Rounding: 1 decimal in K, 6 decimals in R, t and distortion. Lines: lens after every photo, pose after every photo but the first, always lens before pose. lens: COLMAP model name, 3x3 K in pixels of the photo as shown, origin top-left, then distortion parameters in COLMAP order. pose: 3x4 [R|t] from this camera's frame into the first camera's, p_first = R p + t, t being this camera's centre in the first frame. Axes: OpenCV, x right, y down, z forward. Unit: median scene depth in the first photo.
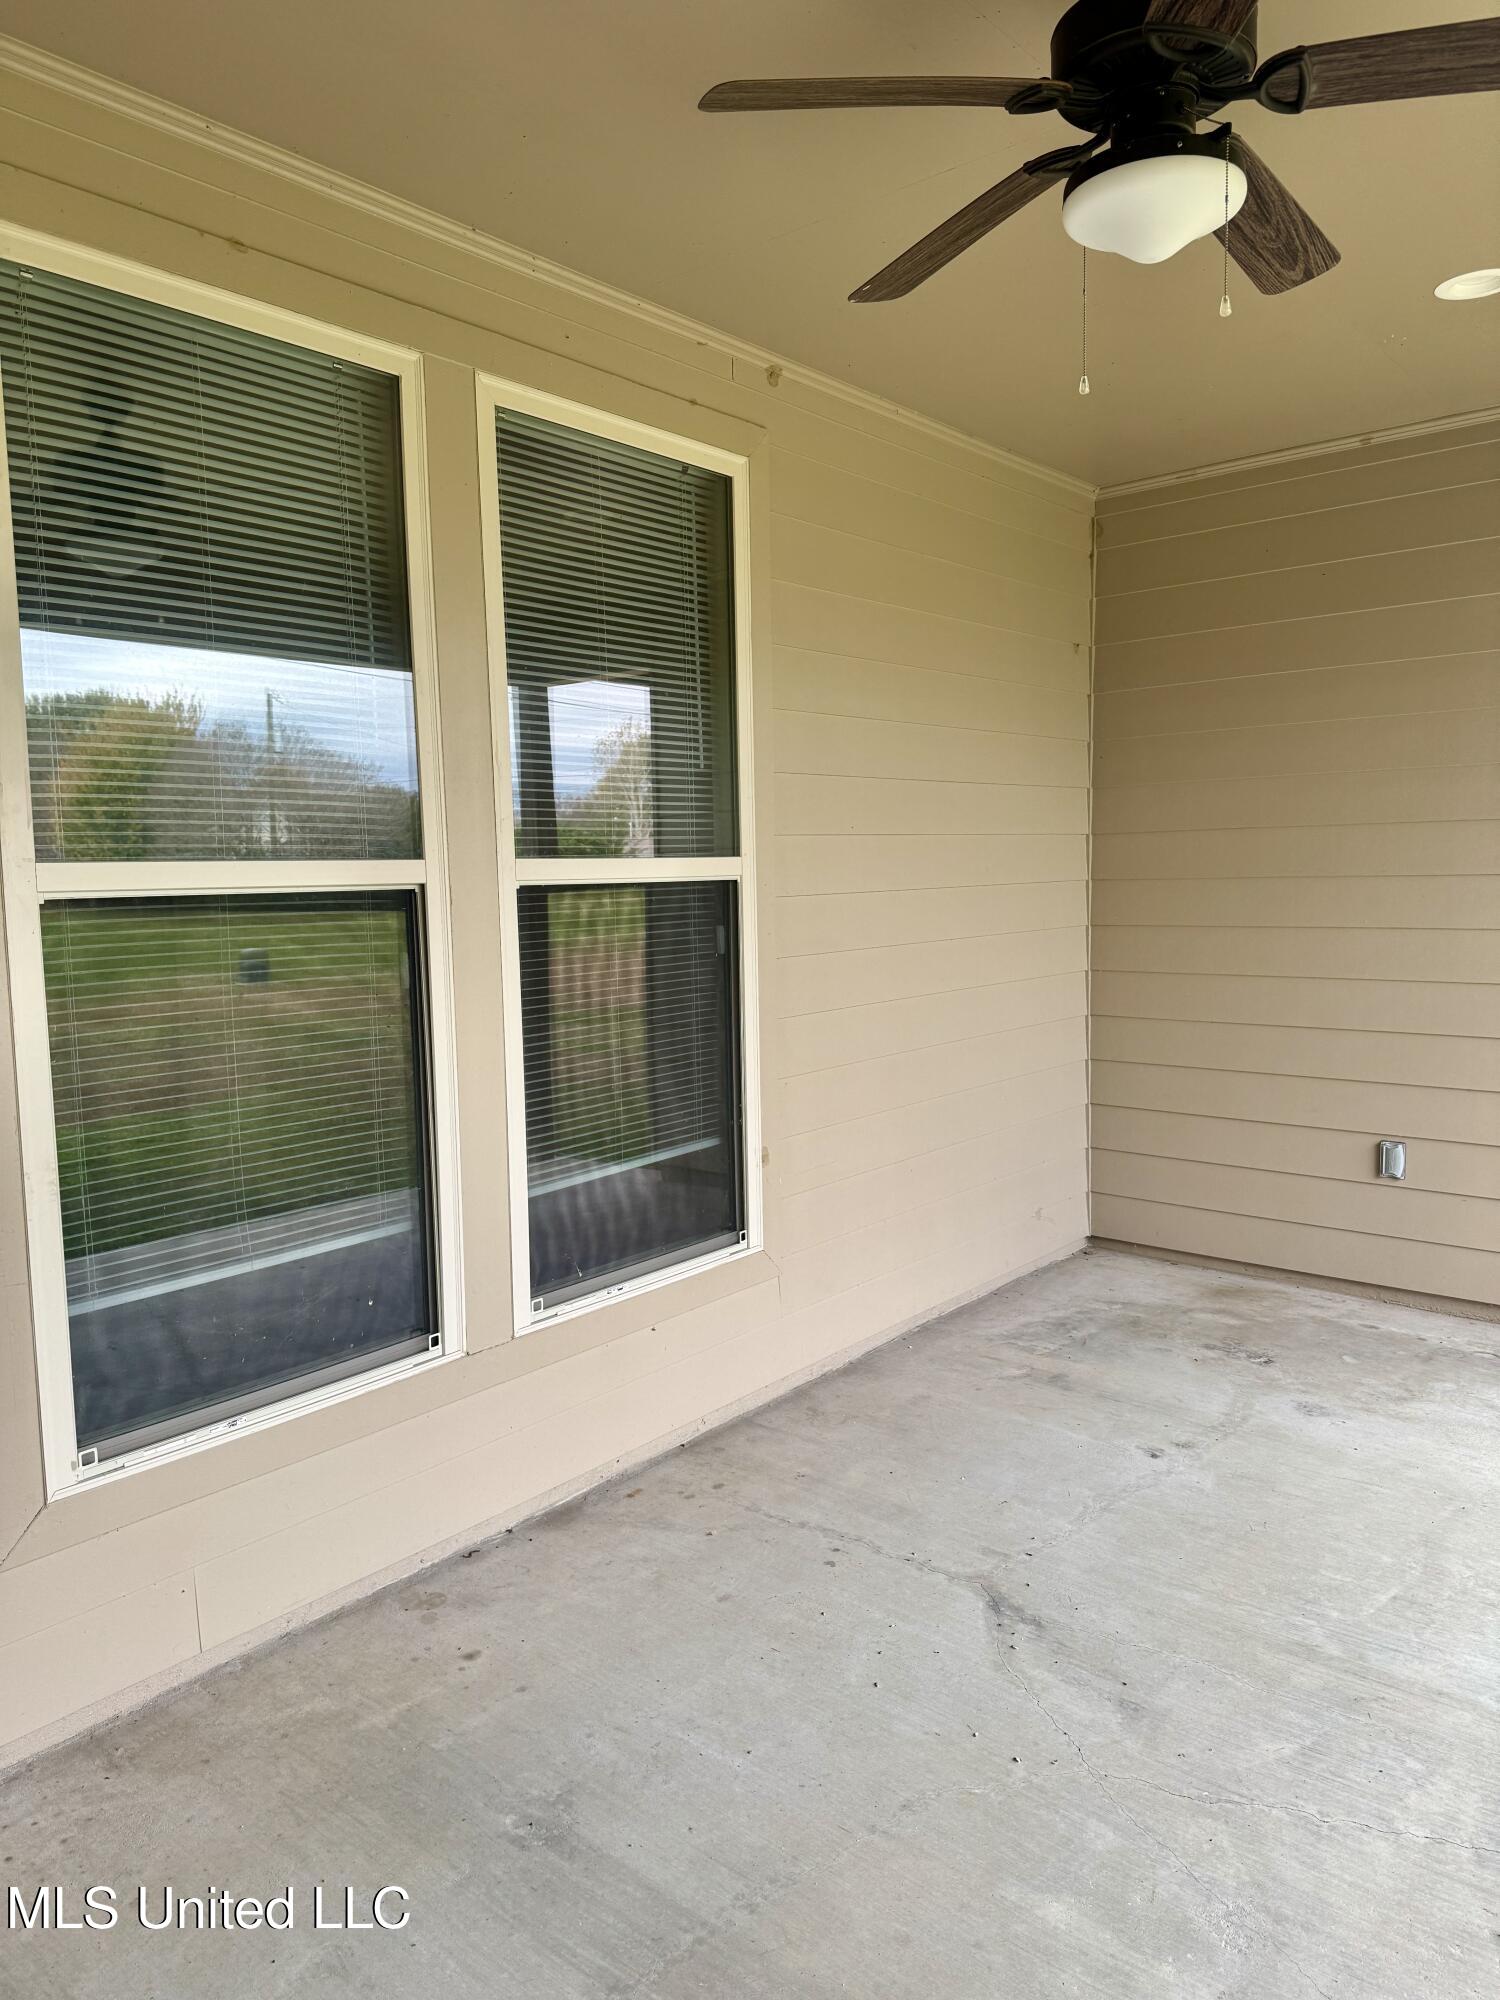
lens RADIAL K [[1405.1, 0, 740.0], [0, 1405.1, 986.5], [0, 0, 1]] dist [0.072979, -0.086253]
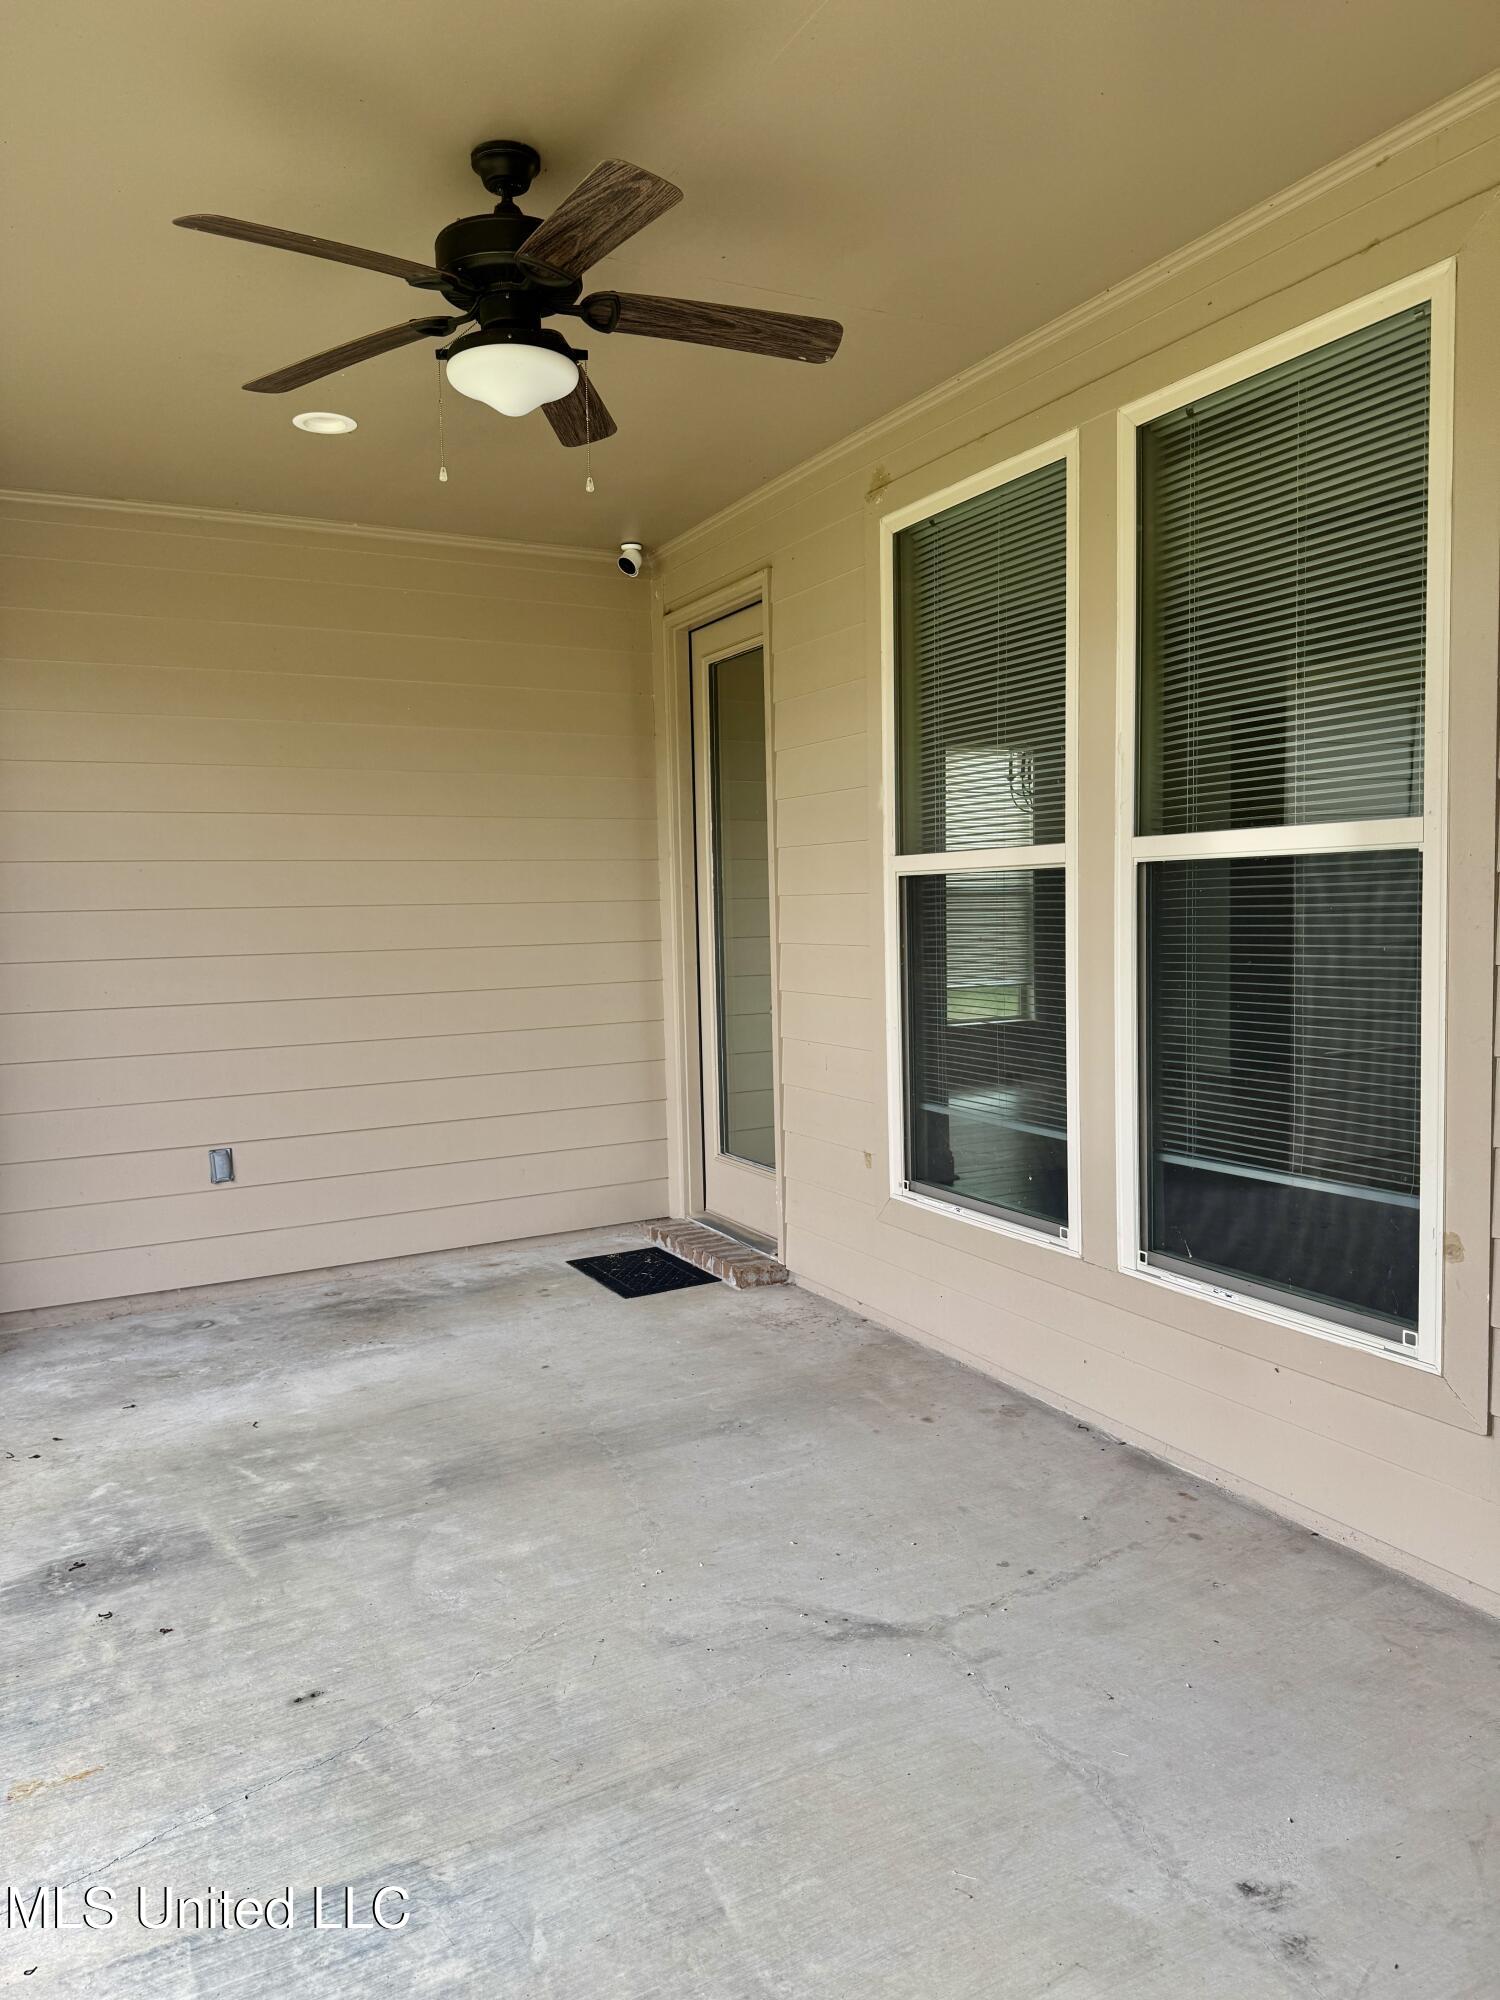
lens RADIAL K [[1405.1, 0, 742.5], [0, 1405.1, 996.6], [0, 0, 1]] dist [0.072979, -0.086253]
pose [[-0.370716, 0.098535, -0.923504, 0.993776], [-0.048443, 0.990951, 0.125177, -0.094970], [0.927482, 0.091142, -0.362588, 1.150138]]
